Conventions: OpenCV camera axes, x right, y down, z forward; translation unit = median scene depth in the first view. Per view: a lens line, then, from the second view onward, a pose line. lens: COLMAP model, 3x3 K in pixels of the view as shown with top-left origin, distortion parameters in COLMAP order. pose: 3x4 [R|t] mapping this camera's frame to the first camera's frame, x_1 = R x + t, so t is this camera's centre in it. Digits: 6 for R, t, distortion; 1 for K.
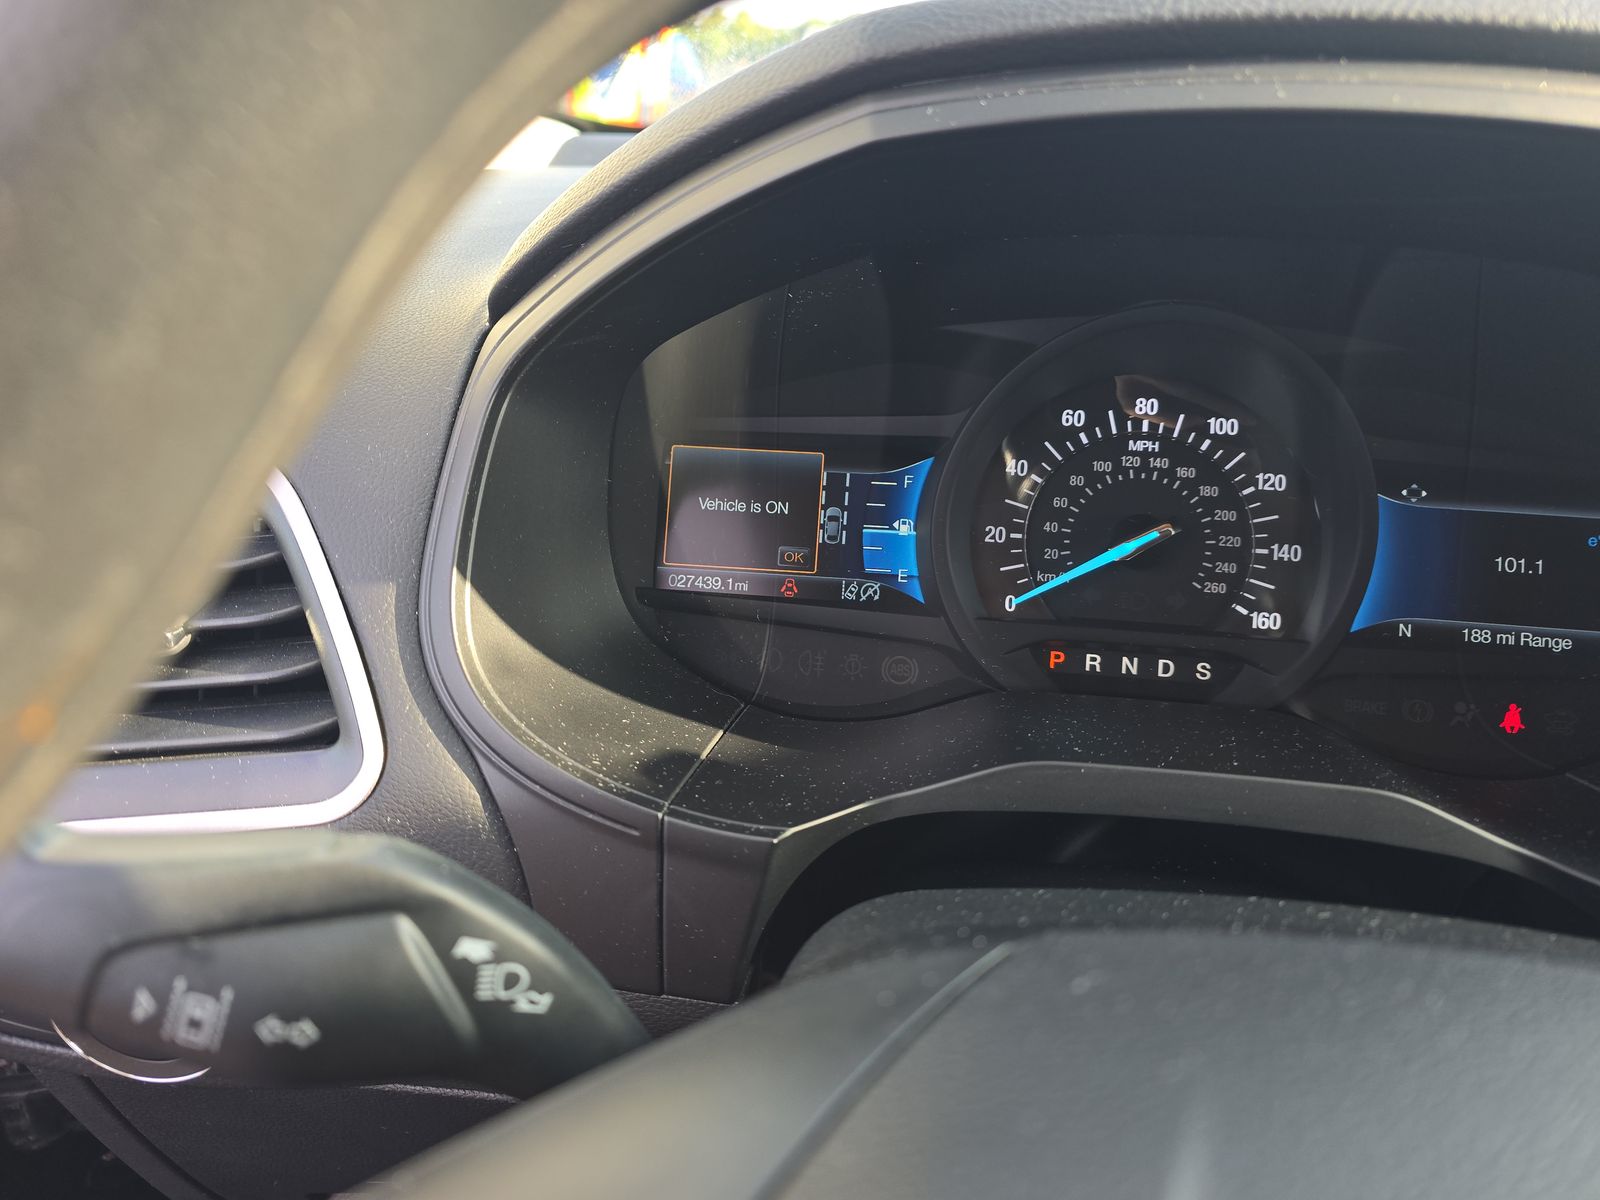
lens RADIAL K [[1071.5, 0, 801.4], [0, 1071.5, 597.8], [0, 0, 1]] dist [-0.009184, -0.006708]
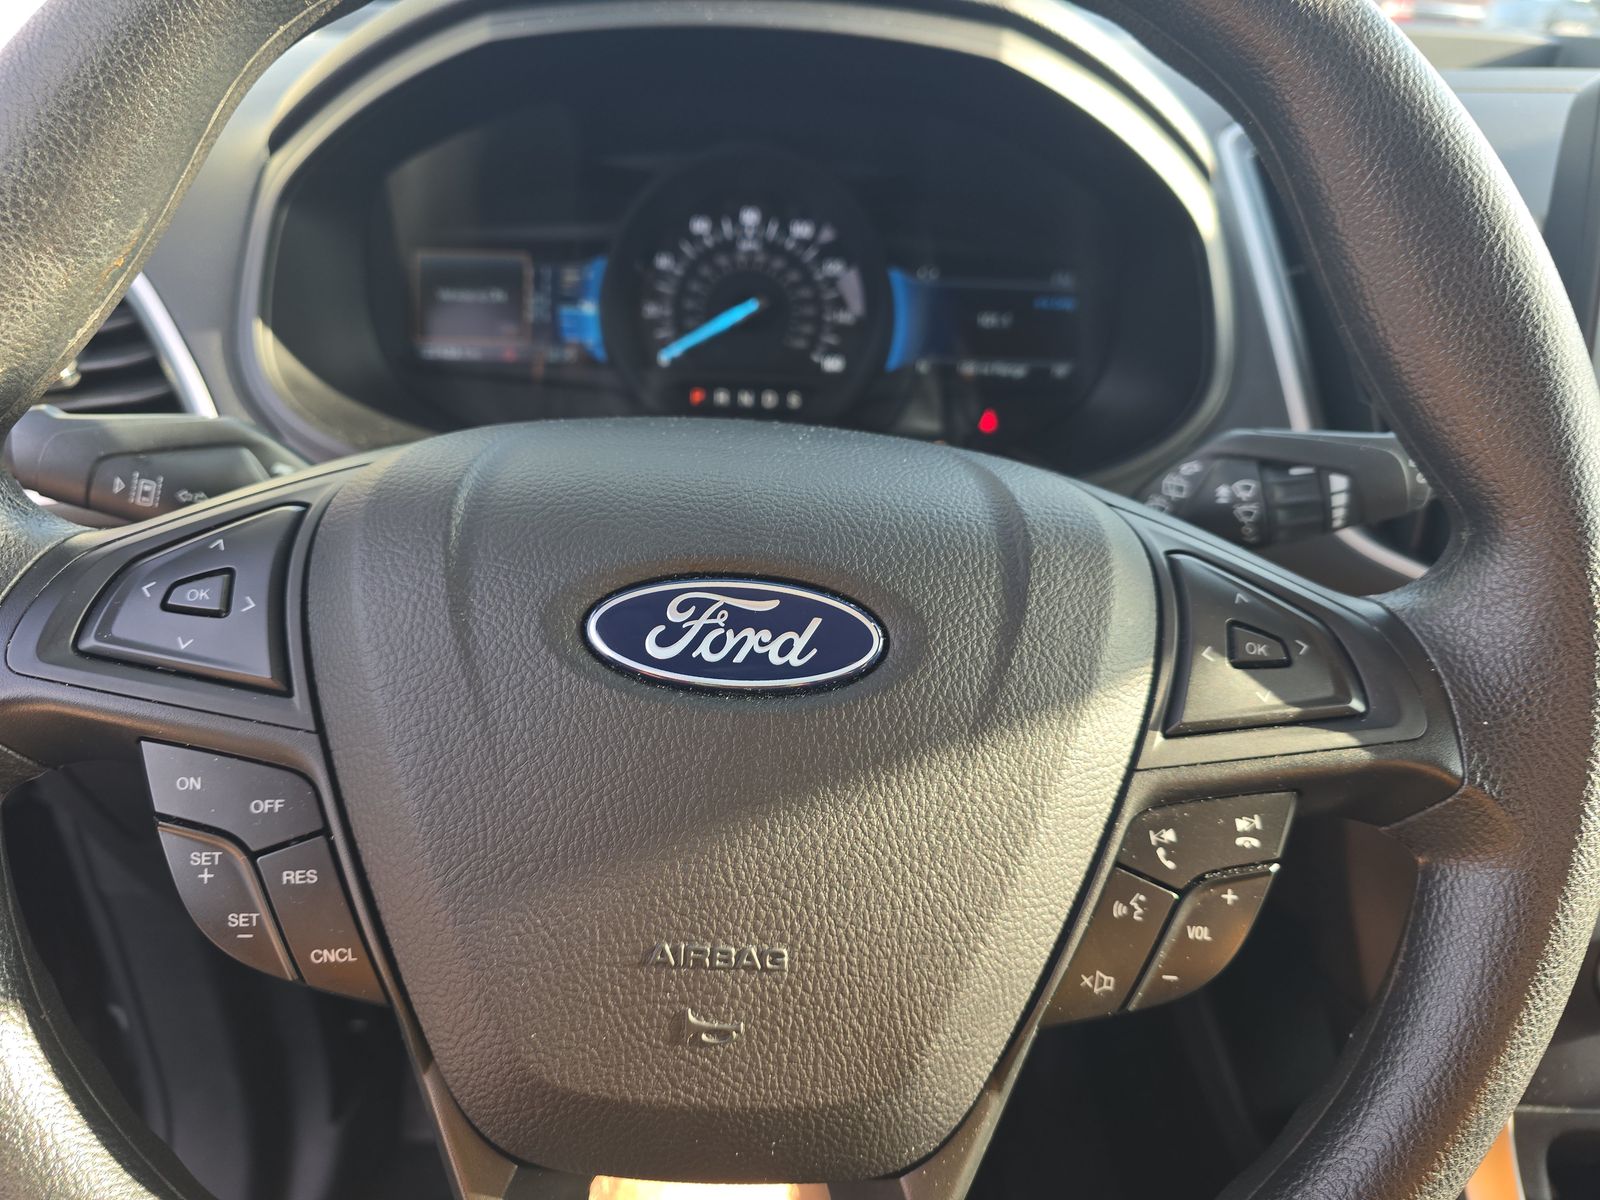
lens RADIAL K [[1071.5, 0, 797.7], [0, 1071.5, 602.9], [0, 0, 1]] dist [-0.009184, -0.006708]
pose [[0.989759, -0.057255, 0.130762, 0.167619], [0.039543, 0.990159, 0.134241, 0.148070], [-0.137161, -0.127695, 0.982283, -0.507418]]
